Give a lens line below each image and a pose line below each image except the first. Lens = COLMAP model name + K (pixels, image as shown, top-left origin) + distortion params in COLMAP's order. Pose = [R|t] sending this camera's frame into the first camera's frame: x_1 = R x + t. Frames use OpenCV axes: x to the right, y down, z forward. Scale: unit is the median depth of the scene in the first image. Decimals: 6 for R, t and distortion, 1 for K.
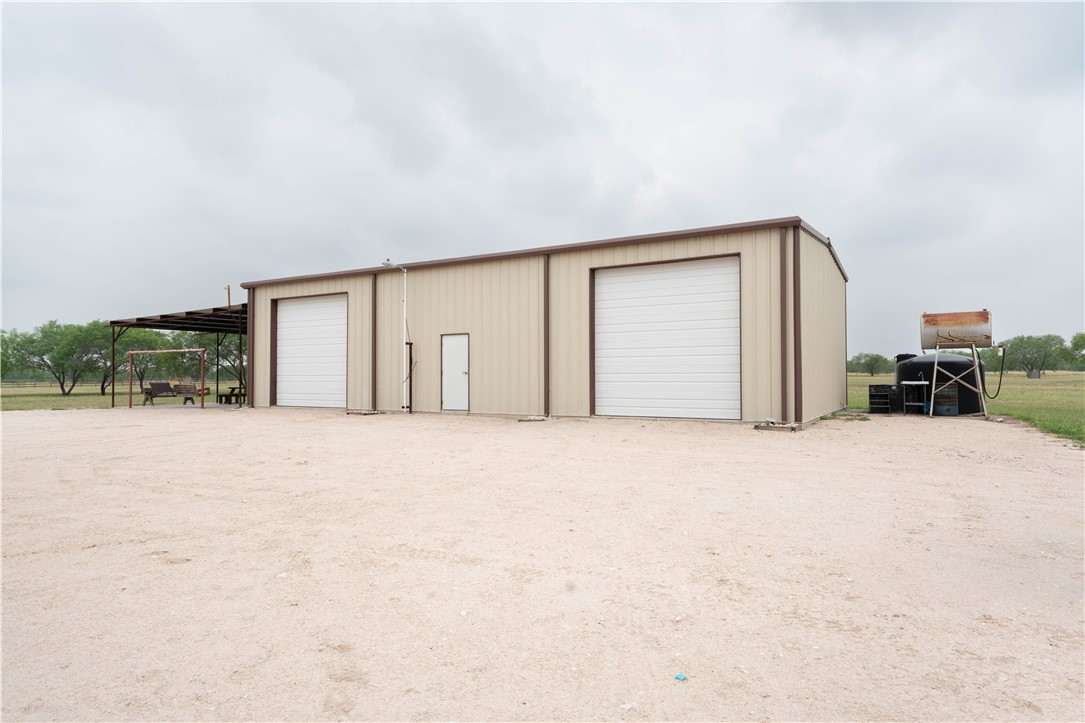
lens RADIAL K [[552.4, 0, 542.5], [0, 552.4, 361.5], [0, 0, 1]] dist [0.026807, 0.000079]
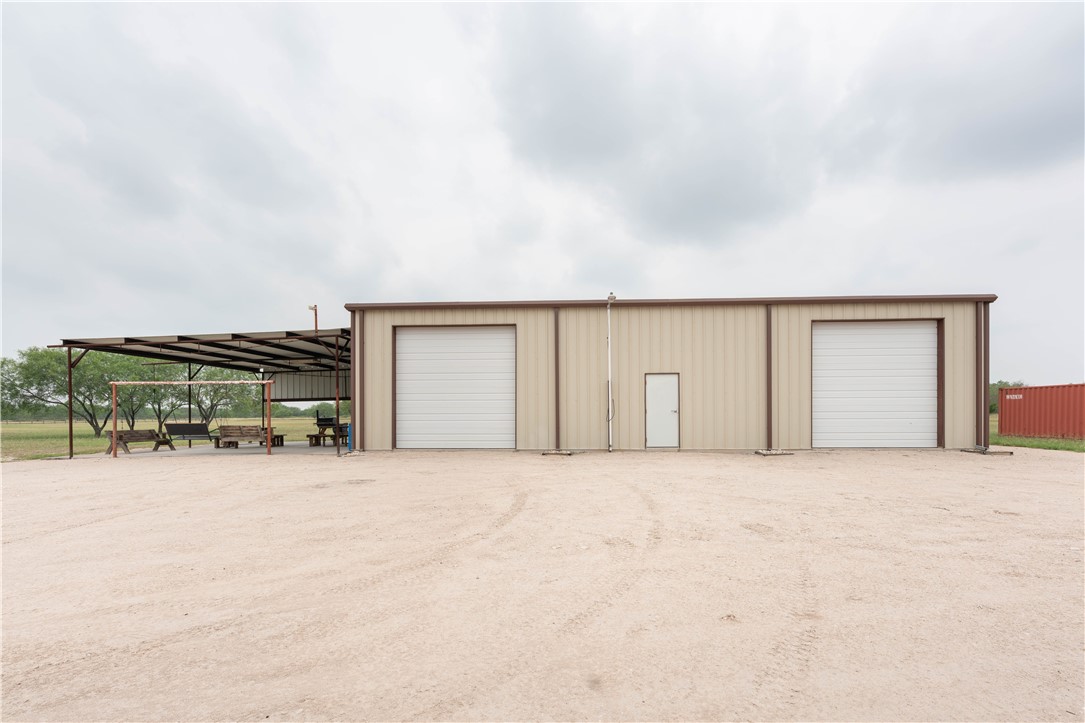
lens RADIAL K [[438.1, 0, 563.8], [0, 438.1, 411.8], [0, 0, 1]] dist [0.001567, 0.000101]
pose [[0.909008, 0.003378, 0.416764, -0.610909], [-0.010322, 0.999843, 0.014410, 0.011157], [-0.416650, -0.017400, 0.908900, 0.307607]]
